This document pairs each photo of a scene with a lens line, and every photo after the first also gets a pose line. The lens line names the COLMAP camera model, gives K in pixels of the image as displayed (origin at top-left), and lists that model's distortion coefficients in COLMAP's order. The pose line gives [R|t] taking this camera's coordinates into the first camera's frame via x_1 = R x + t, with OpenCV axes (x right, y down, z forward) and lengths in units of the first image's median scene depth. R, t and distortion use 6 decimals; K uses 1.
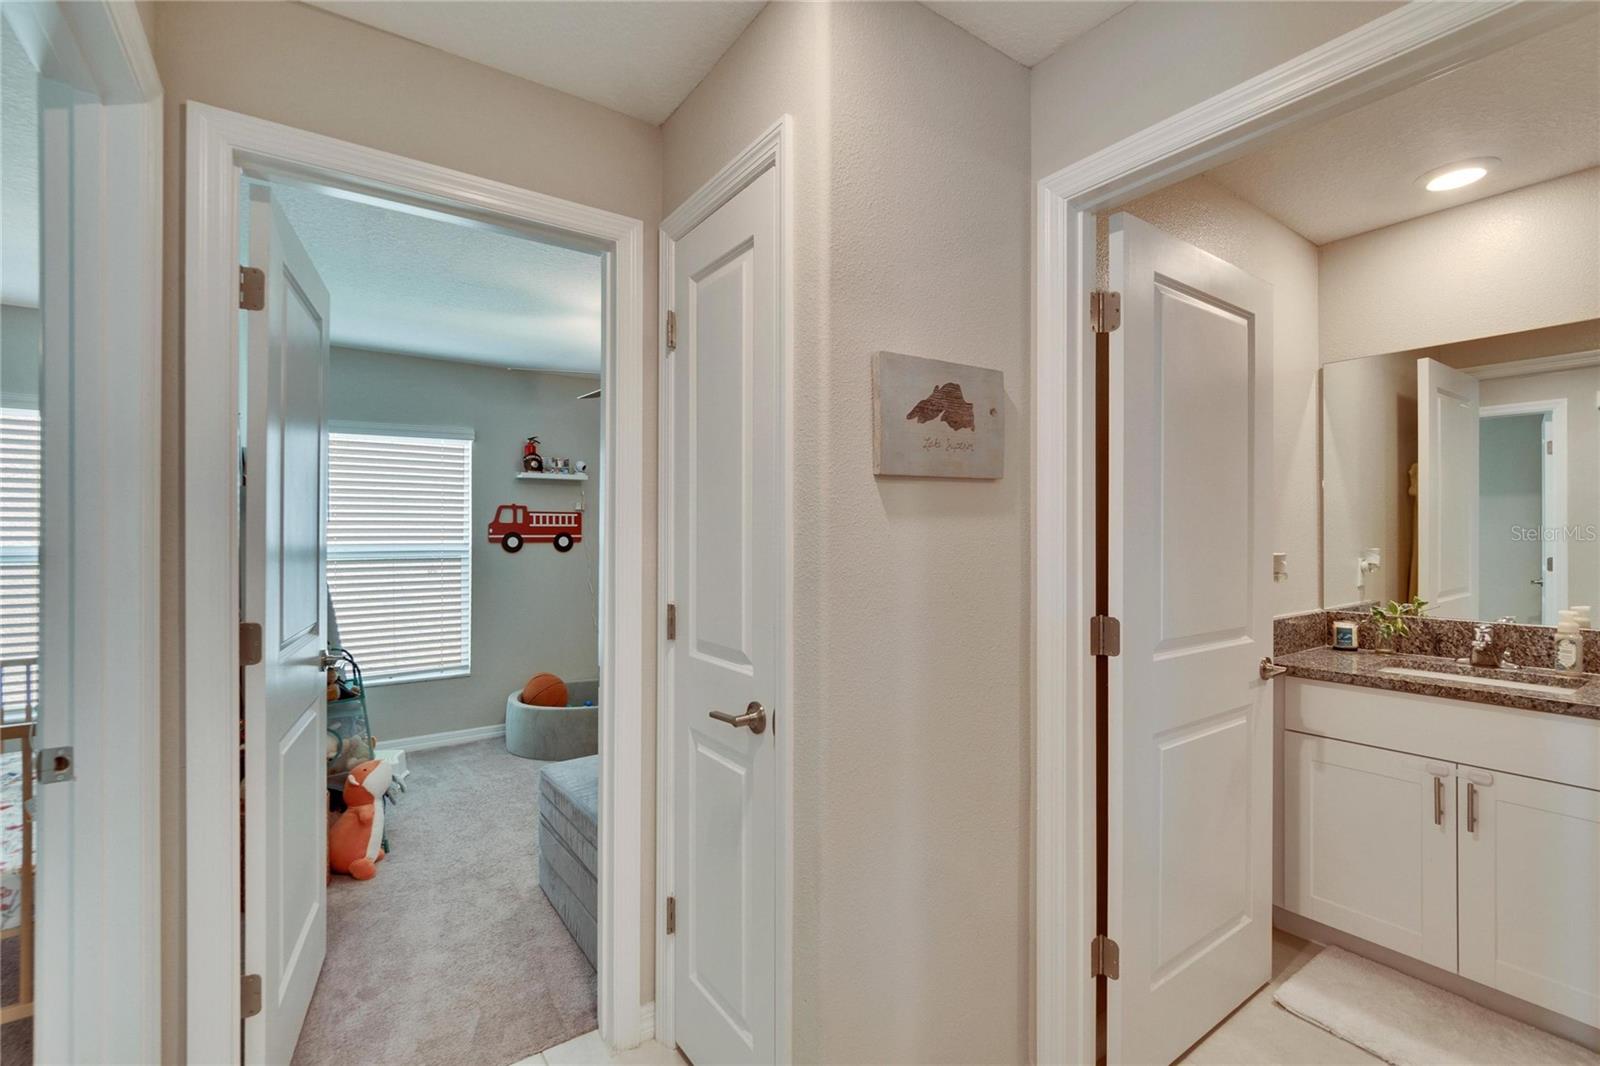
lens RADIAL K [[669.9, 0, 776.8], [0, 669.9, 534.3], [0, 0, 1]] dist [-0.000585, 0.000141]
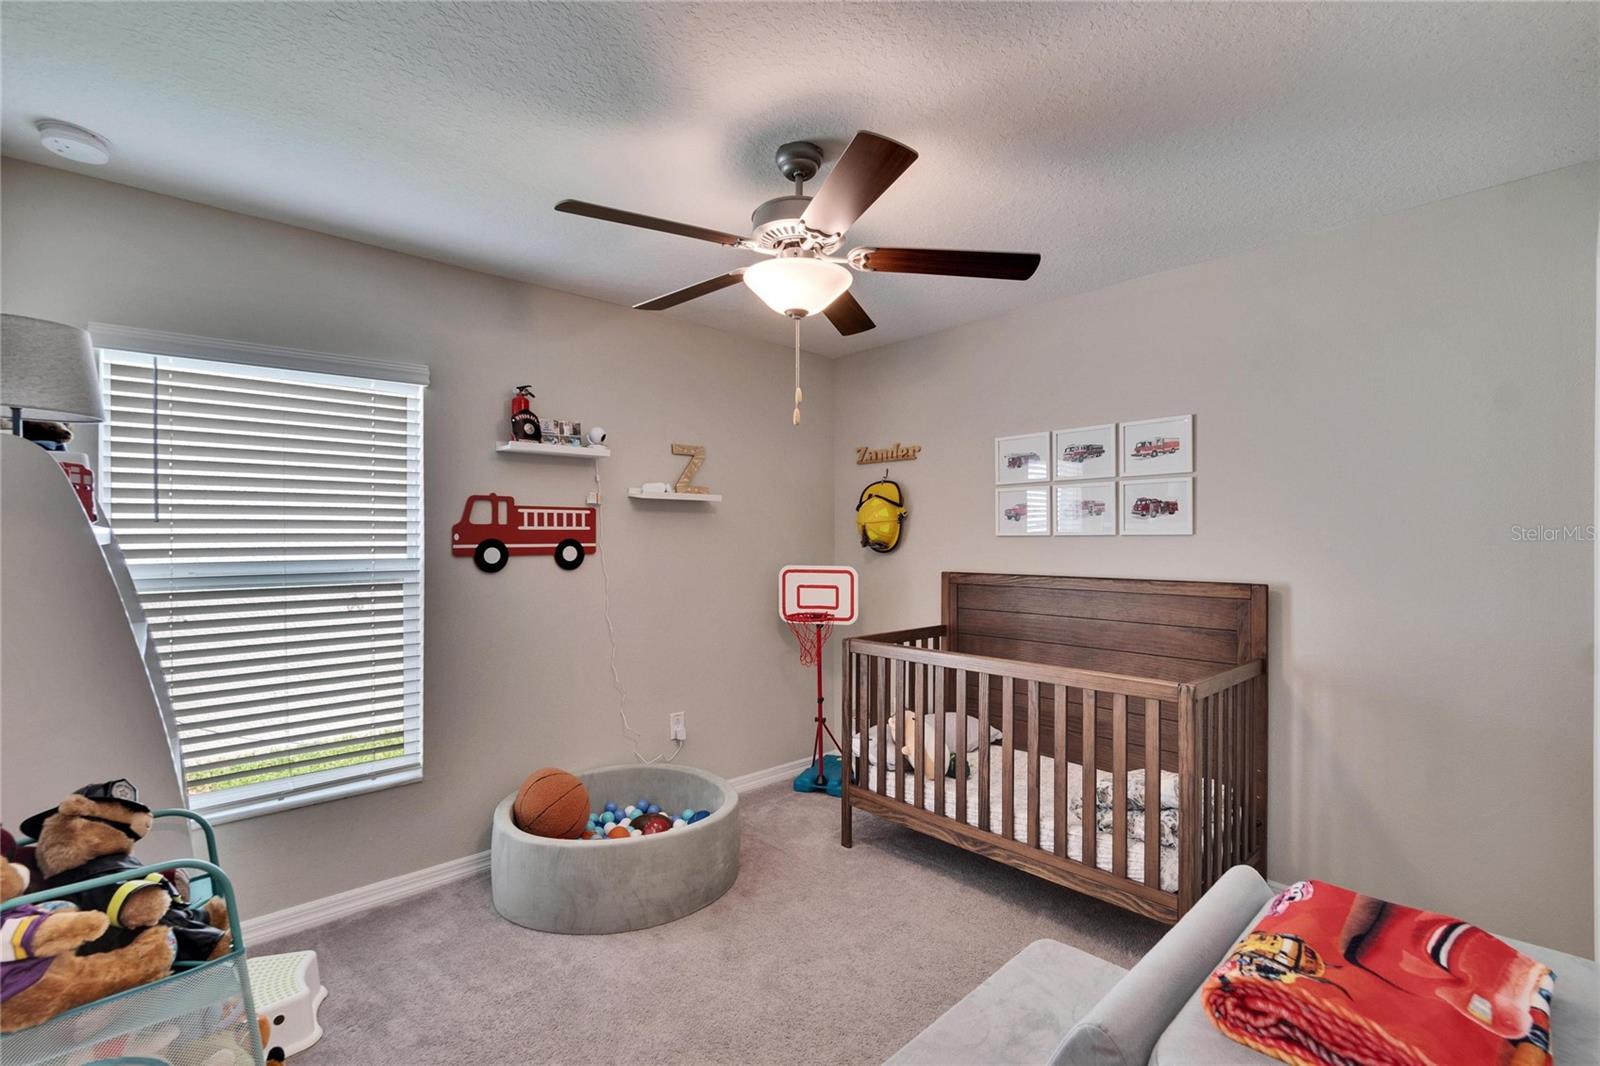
lens RADIAL K [[702.7, 0, 794.4], [0, 702.7, 539.8], [0, 0, 1]] dist [-0.002839, -0.000248]
pose [[0.990188, -0.003534, 0.139696, -0.205290], [0.003265, 0.999992, 0.002158, -0.003093], [-0.139702, -0.001681, 0.990192, 0.317999]]
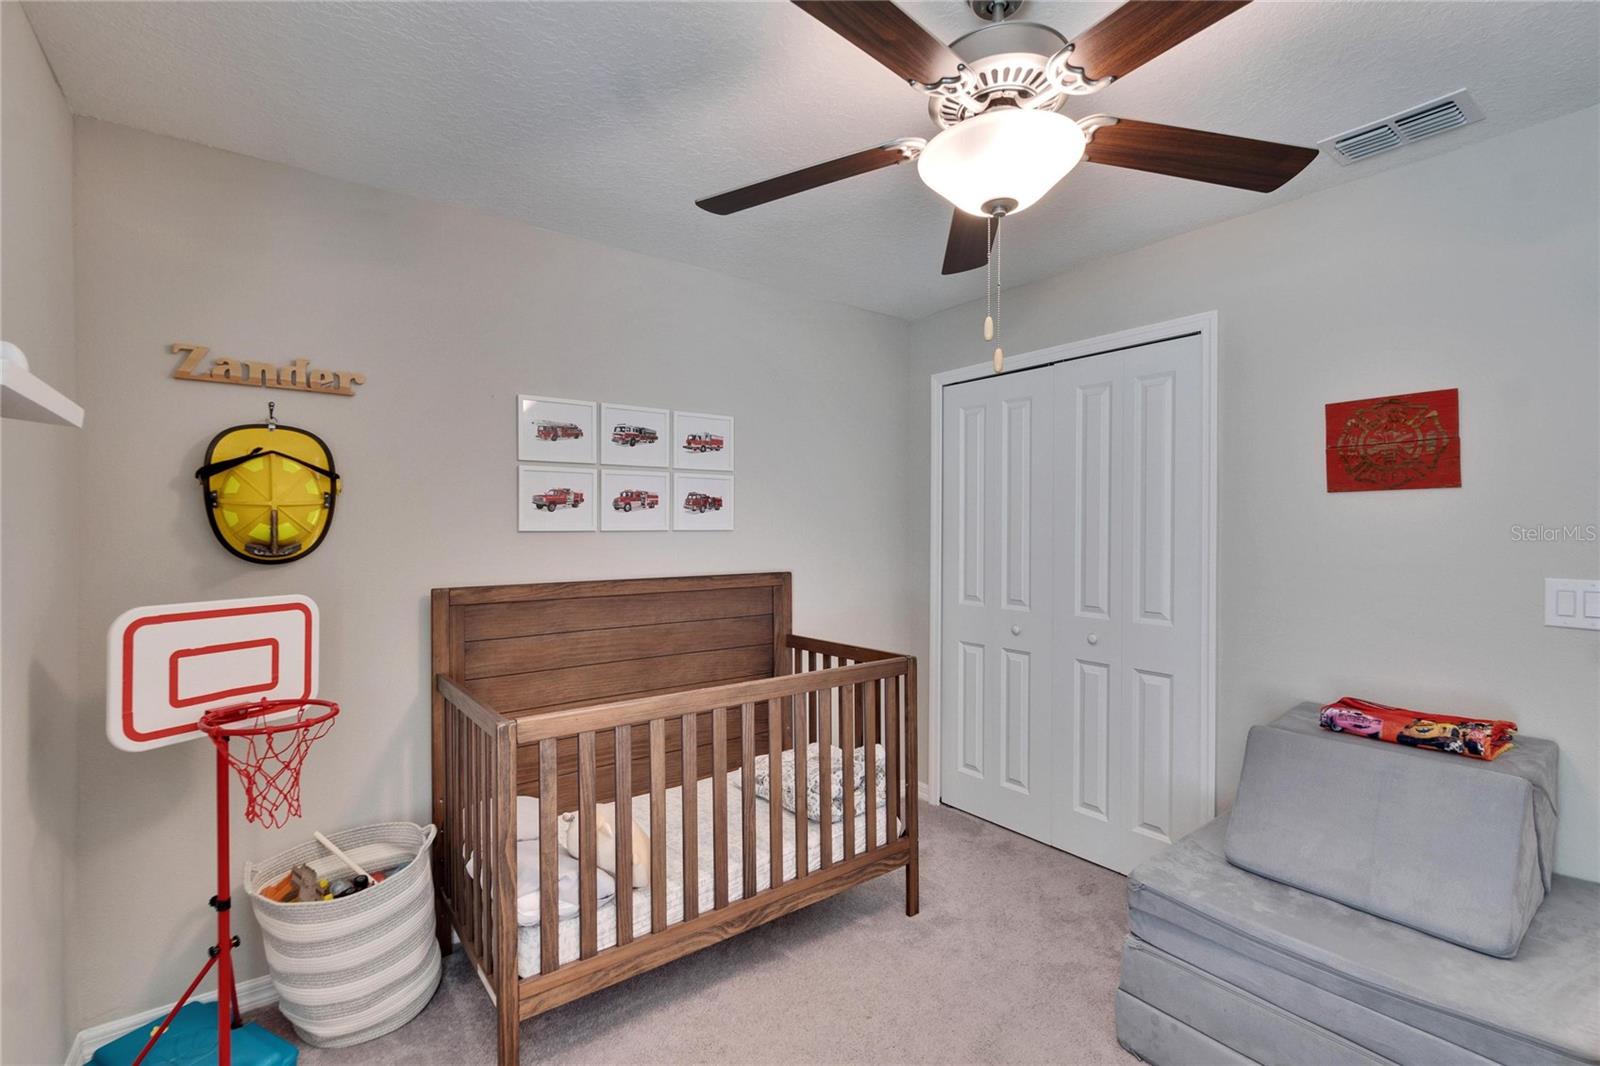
lens RADIAL K [[702.7, 0, 794.4], [0, 702.7, 539.8], [0, 0, 1]] dist [-0.002839, -0.000248]
pose [[-0.025750, -0.017283, 0.999519, -0.433855], [0.002159, 0.999847, 0.017344, -0.007598], [-0.999666, 0.002605, -0.025709, 0.849567]]
